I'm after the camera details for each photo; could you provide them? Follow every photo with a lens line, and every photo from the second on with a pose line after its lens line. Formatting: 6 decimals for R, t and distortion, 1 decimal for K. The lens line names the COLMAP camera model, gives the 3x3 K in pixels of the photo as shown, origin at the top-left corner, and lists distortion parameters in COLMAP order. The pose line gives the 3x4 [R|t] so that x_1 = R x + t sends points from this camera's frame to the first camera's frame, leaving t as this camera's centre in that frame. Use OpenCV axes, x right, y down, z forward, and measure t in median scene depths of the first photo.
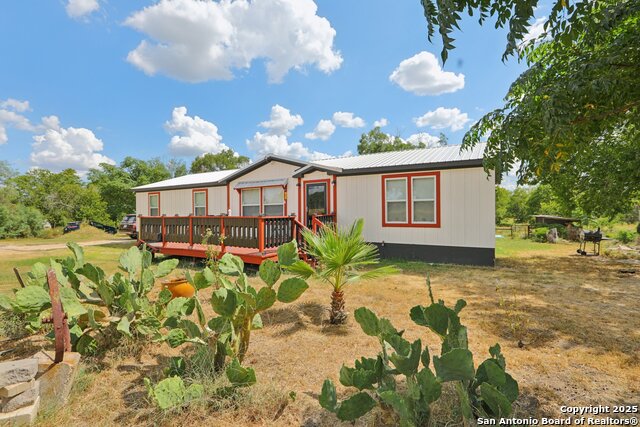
lens RADIAL K [[296.6, 0, 315.6], [0, 296.6, 214.0], [0, 0, 1]] dist [-0.003785, -0.000450]
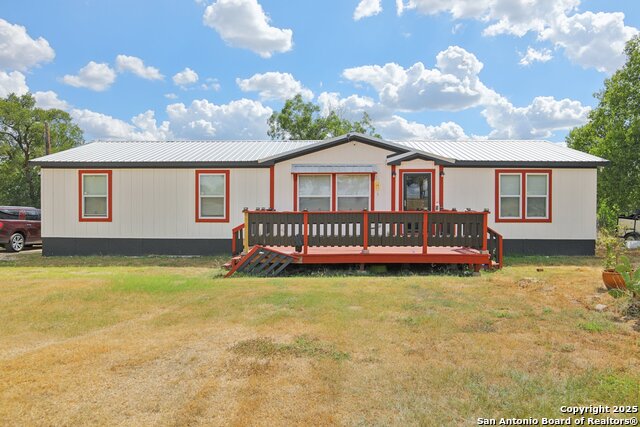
lens RADIAL K [[404.6, 0, 323.2], [0, 404.6, 218.7], [0, 0, 1]] dist [-0.002200, -0.000193]
pose [[0.874873, -0.006725, 0.484306, -0.855704], [-0.006848, 0.999632, 0.026251, -0.000326], [-0.484304, -0.026283, 0.874505, 0.104024]]
